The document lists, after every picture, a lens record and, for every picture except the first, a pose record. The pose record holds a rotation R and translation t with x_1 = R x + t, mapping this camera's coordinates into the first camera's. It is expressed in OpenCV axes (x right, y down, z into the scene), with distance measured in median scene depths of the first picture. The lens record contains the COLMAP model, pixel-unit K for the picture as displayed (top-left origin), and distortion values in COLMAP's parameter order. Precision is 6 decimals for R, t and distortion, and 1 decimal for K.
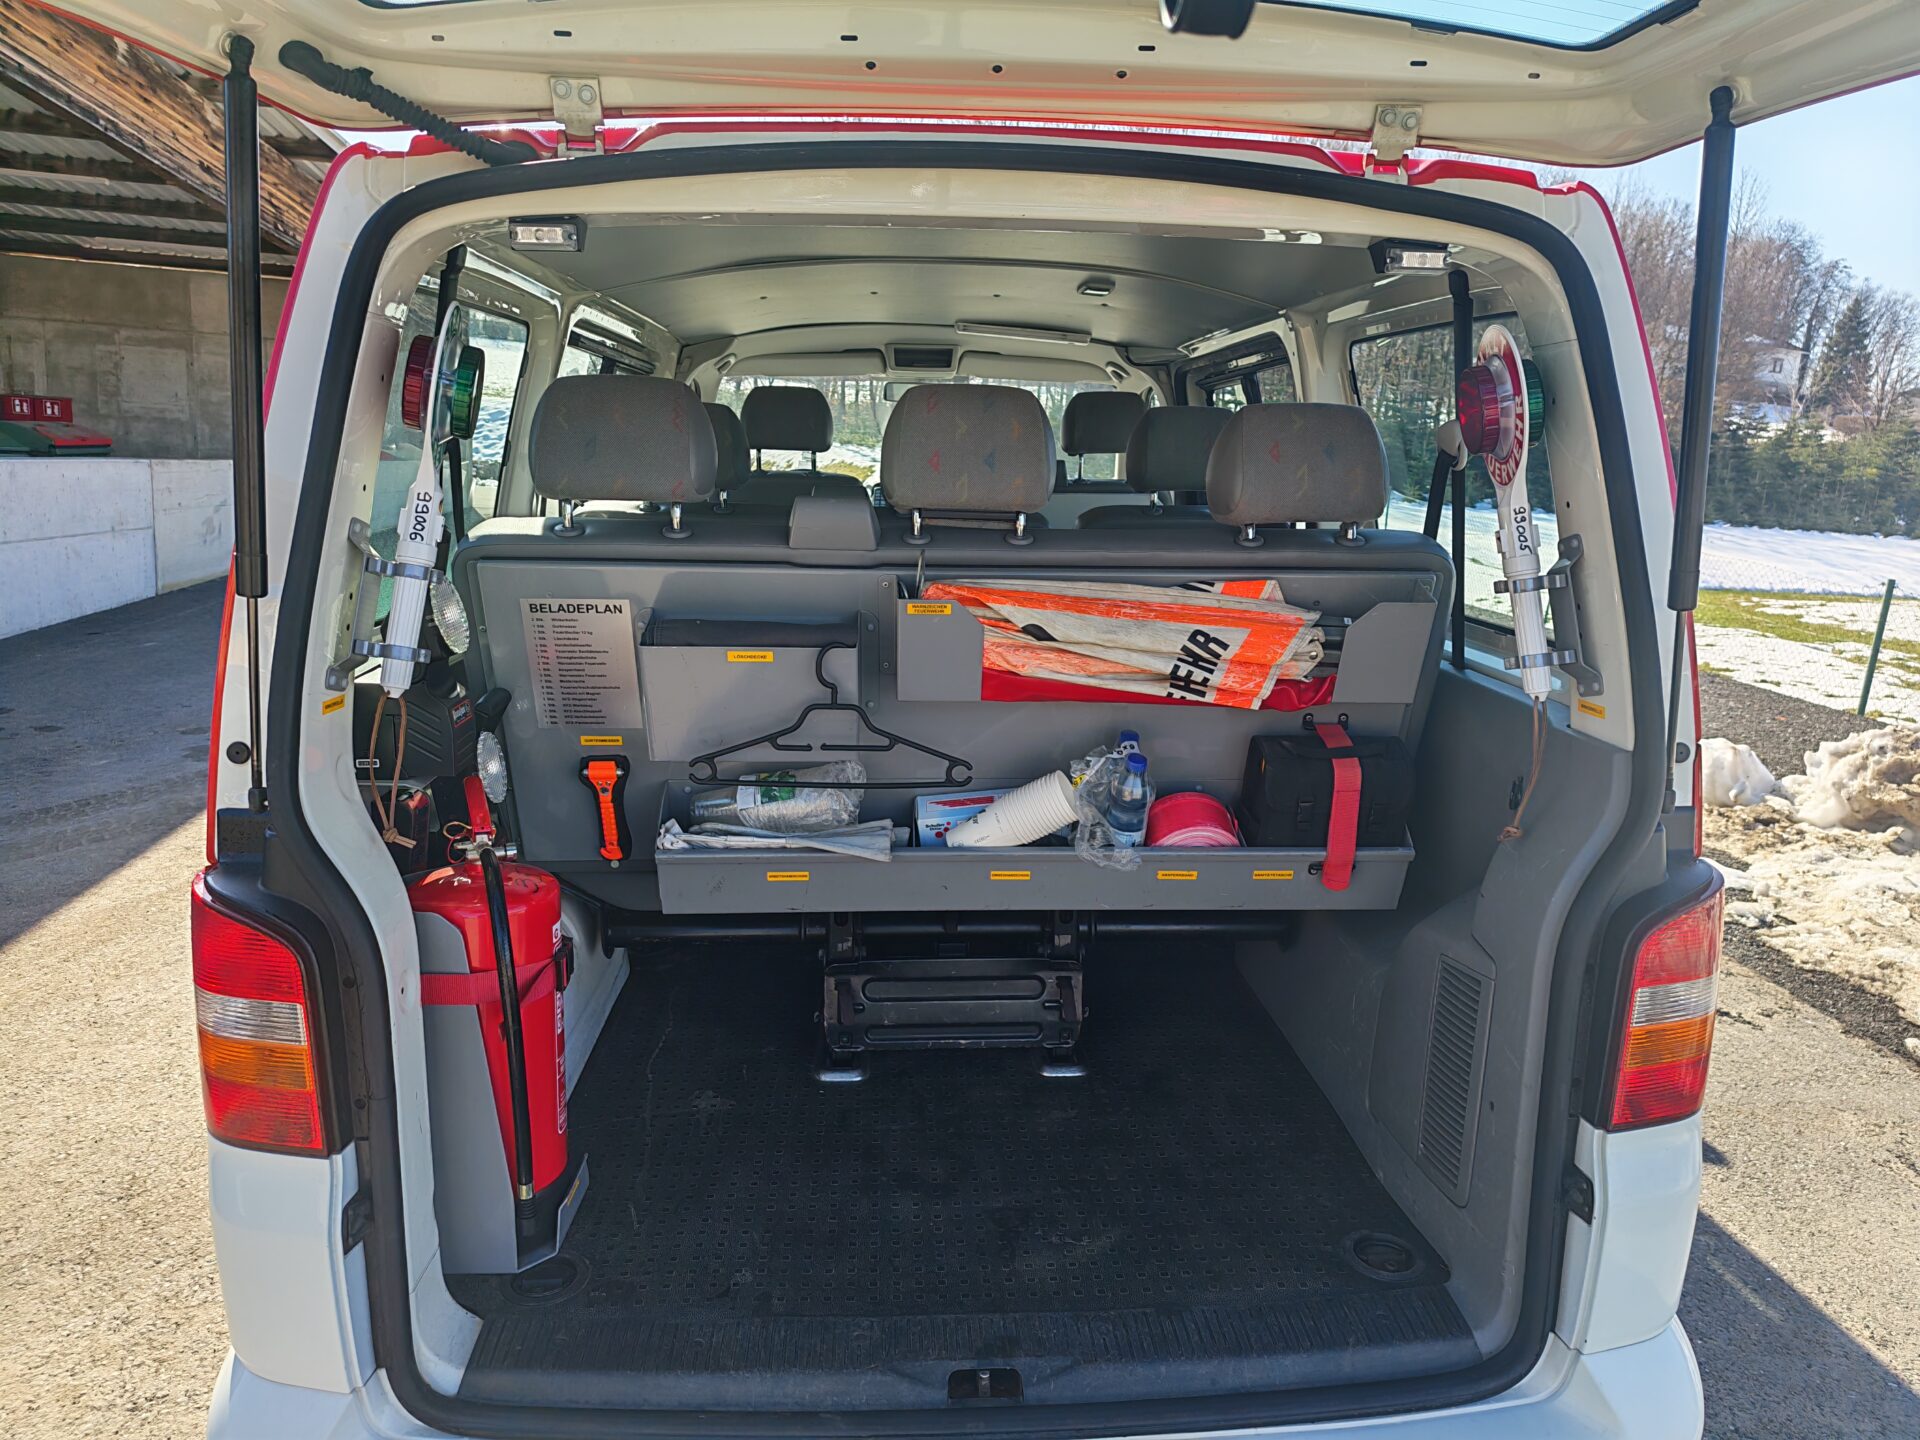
lens RADIAL K [[1284.4, 0, 1005.9], [0, 1284.4, 706.2], [0, 0, 1]] dist [0.034203, -0.023725]
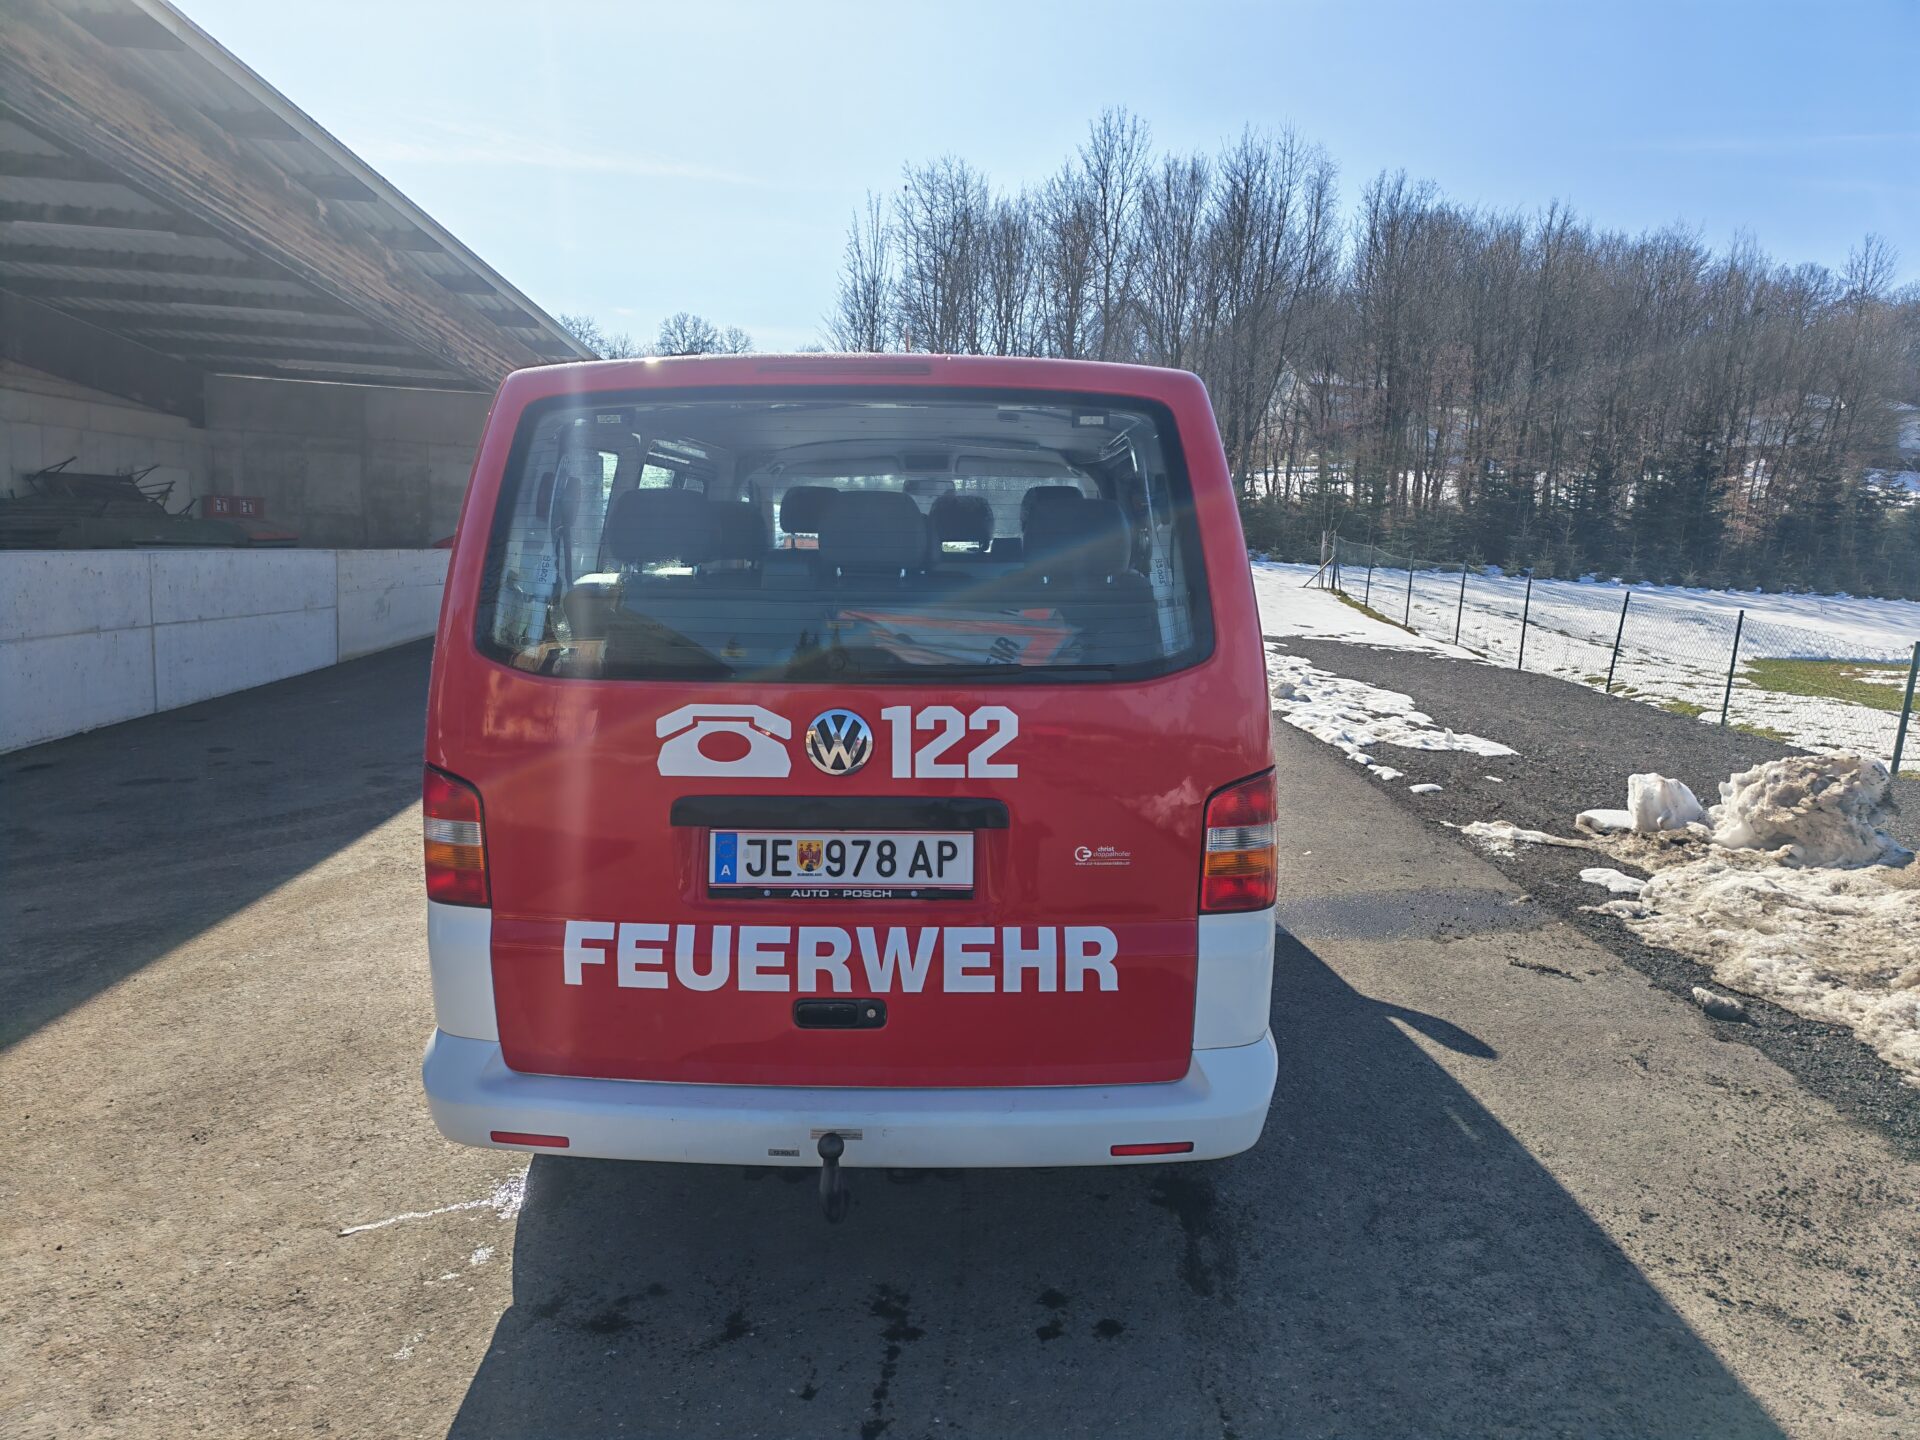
lens RADIAL K [[1274.7, 0, 1011.1], [0, 1274.7, 722.8], [0, 0, 1]] dist [0.057005, -0.053977]
pose [[0.996449, -0.001672, -0.084181, 0.093251], [-0.002407, 0.998828, -0.048331, 0.040488], [0.084163, 0.048362, 0.995278, -0.193987]]
